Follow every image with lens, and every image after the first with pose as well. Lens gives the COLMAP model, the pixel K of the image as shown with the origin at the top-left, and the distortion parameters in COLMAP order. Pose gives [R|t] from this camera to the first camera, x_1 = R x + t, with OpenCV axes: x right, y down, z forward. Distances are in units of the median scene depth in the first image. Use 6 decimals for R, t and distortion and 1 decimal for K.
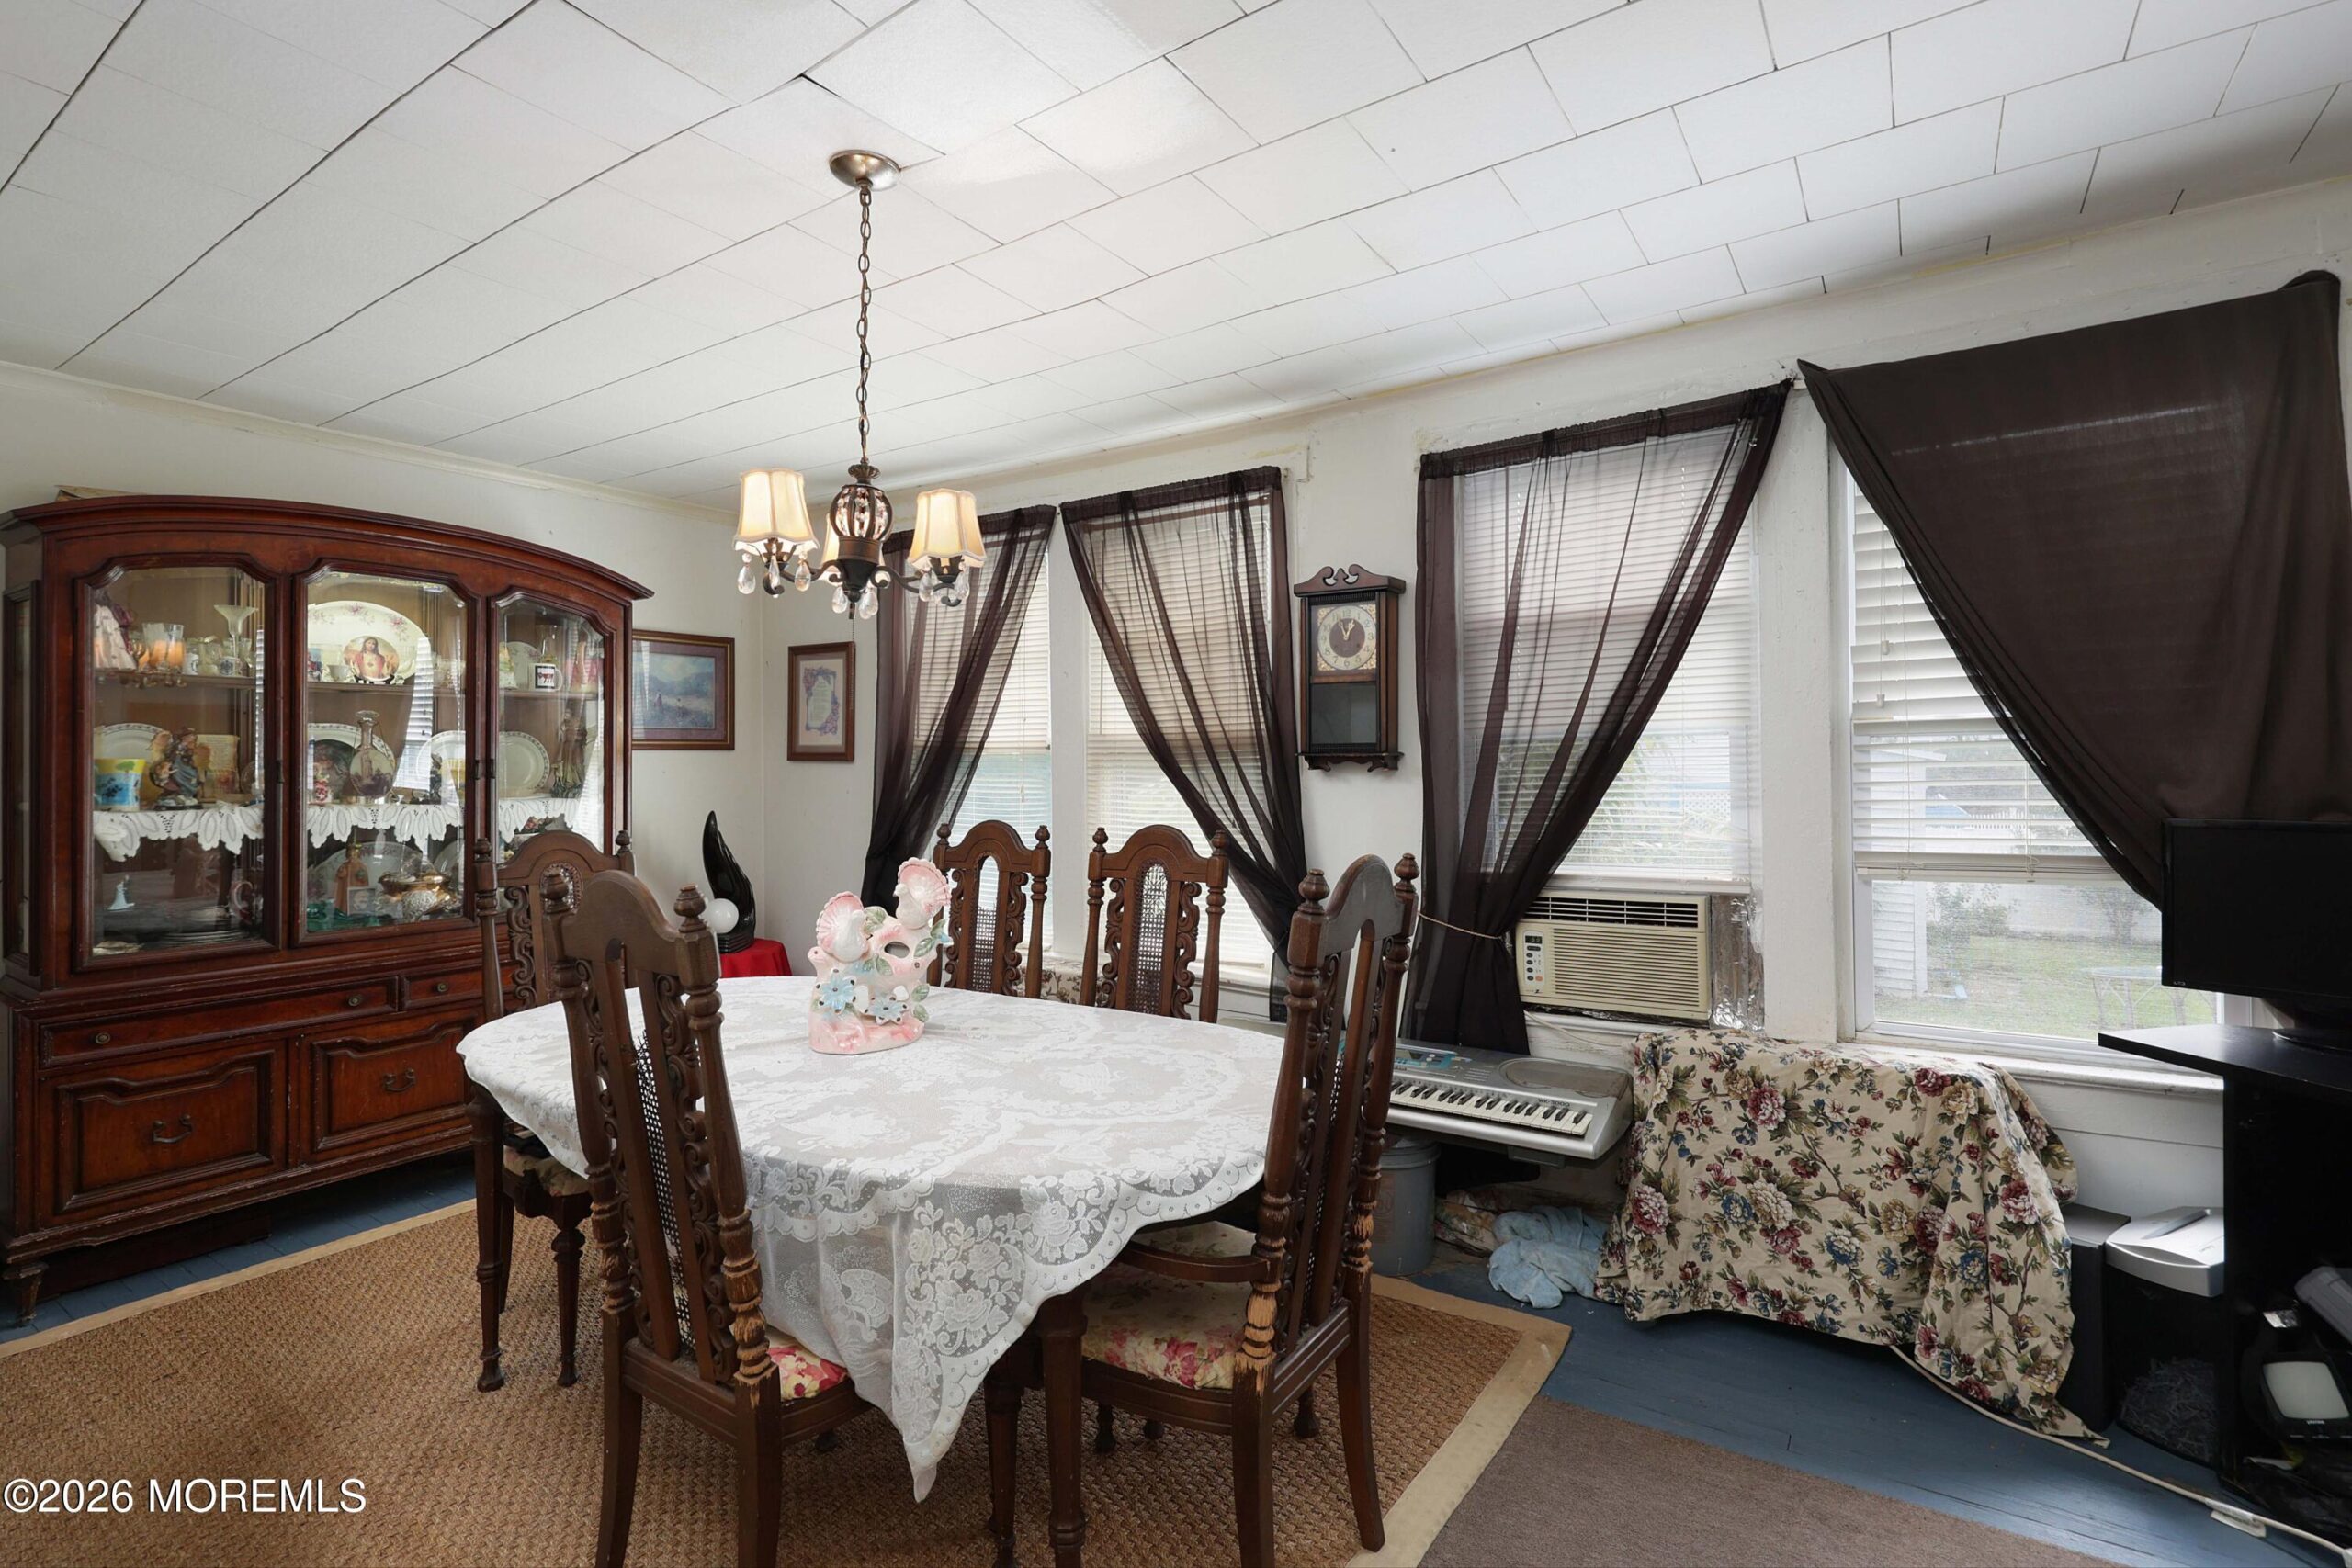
lens RADIAL K [[1102.1, 0, 1180.9], [0, 1102.1, 768.3], [0, 0, 1]] dist [-0.003680, 0.000144]
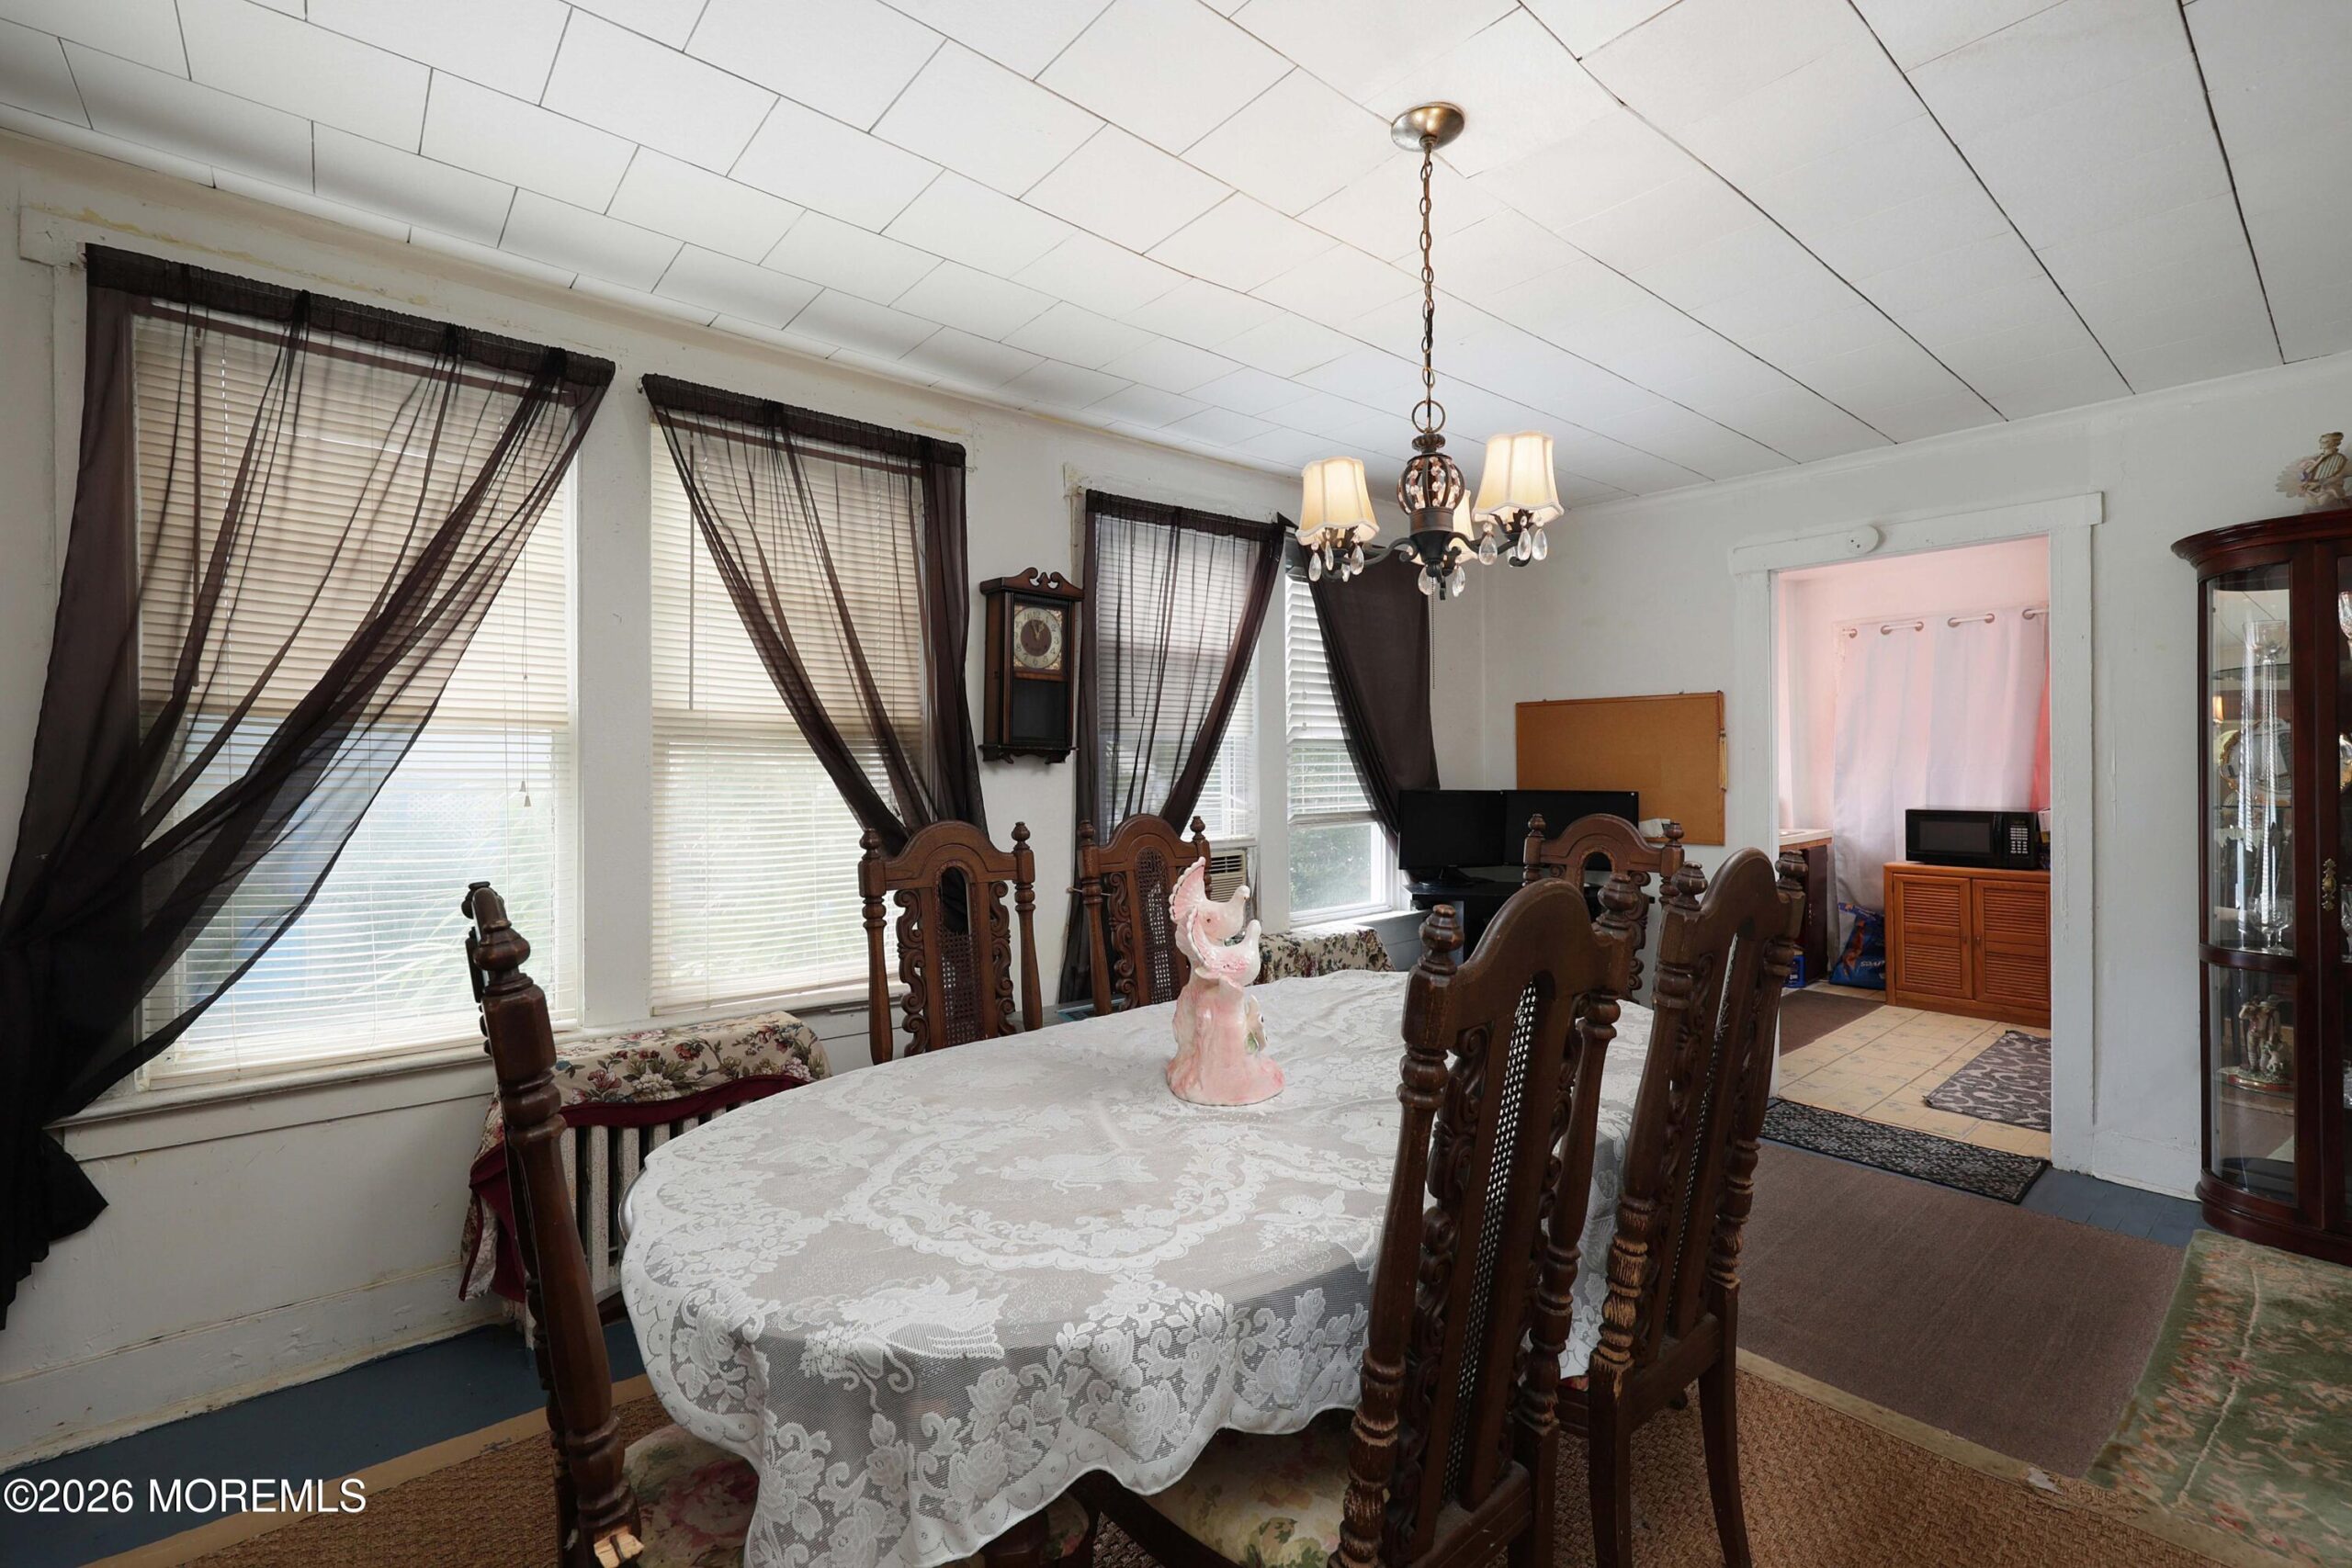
lens RADIAL K [[1086.3, 0, 1106.1], [0, 1086.3, 779.5], [0, 0, 1]] dist [0.002993, 0.000569]
pose [[0.271230, -0.000361, 0.962515, -0.836340], [-0.003464, 0.999993, 0.001351, 0.015749], [-0.962508, -0.003700, 0.271227, 0.652428]]
